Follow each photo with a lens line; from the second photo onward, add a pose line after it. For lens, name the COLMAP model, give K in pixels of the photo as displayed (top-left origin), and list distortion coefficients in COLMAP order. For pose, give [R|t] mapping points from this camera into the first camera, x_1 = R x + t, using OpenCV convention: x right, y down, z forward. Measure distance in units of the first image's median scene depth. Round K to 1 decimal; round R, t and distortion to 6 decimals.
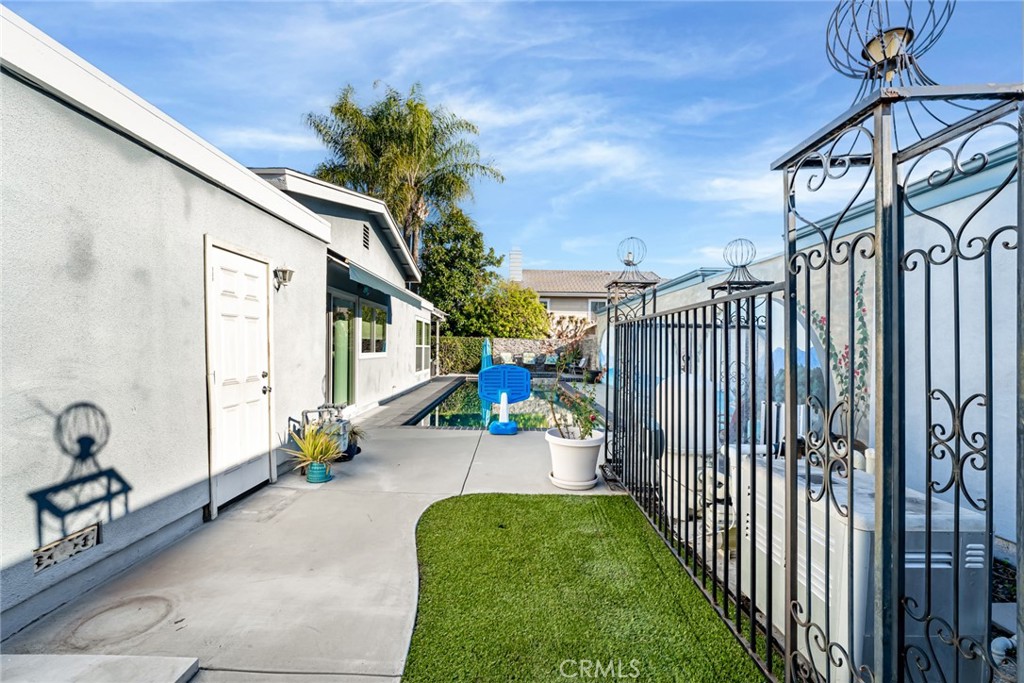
lens RADIAL K [[411.1, 0, 512.0], [0, 411.1, 341.5], [0, 0, 1]] dist [0.000749, 0.000044]
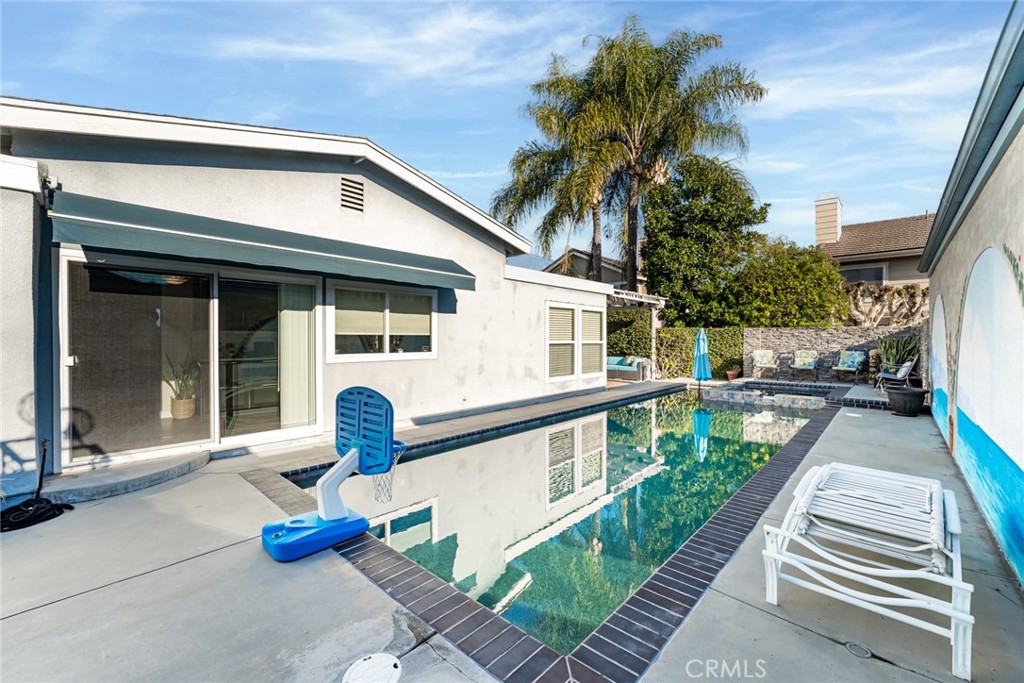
lens RADIAL K [[411.1, 0, 512.0], [0, 411.1, 341.5], [0, 0, 1]] dist [0.000749, 0.000044]
pose [[0.748719, -0.007681, -0.662843, 0.119108], [0.017569, 0.999812, 0.008260, 0.001509], [0.662655, -0.017829, 0.748713, 0.235051]]
